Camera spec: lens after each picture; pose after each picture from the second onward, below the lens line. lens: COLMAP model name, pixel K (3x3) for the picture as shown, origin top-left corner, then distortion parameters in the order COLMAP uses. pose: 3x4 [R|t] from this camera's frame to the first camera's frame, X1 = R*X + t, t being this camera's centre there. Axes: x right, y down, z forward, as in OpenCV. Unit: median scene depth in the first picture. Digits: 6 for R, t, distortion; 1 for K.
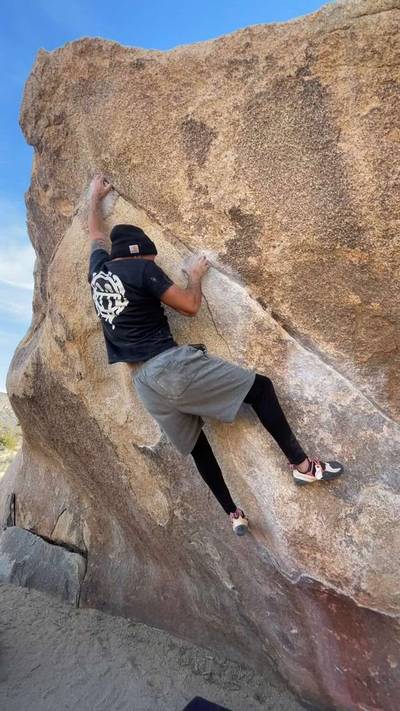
lens RADIAL K [[331.4, 0, 198.8], [0, 331.4, 355.2], [0, 0, 1]] dist [-0.003769, 0.000679]
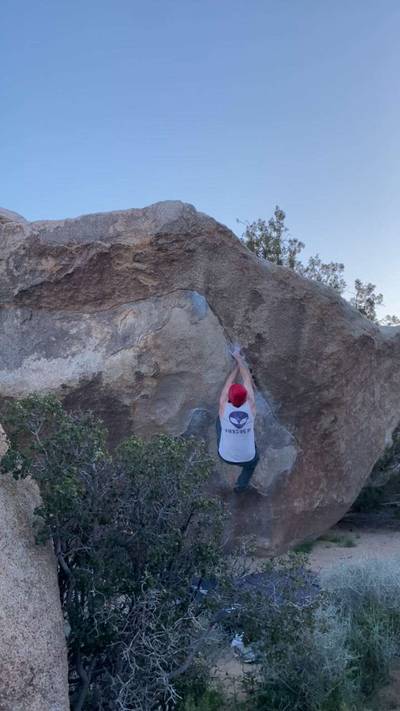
lens RADIAL K [[569.1, 0, 199.6], [0, 569.1, 350.0], [0, 0, 1]] dist [0.199773, -0.412432]
pose [[0.624189, 0.034204, 0.780524, -3.059896], [-0.204864, 0.971249, 0.121268, -0.701406], [-0.753935, -0.235595, 0.613251, -1.048635]]
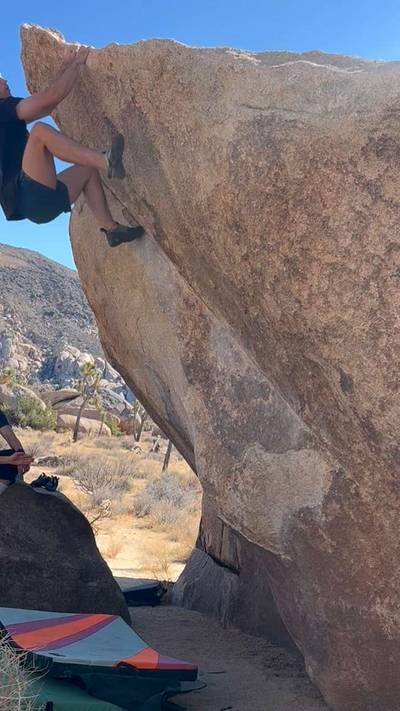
lens RADIAL K [[1008.1, 0, 164.4], [0, 1008.1, 607.2], [0, 0, 1]] dist [0.101751, -0.278961]
pose [[0.746829, 0.133199, -0.651540, 2.519981], [0.125117, 0.934096, 0.334379, -0.286223], [0.653140, -0.331243, 0.680945, -1.709837]]
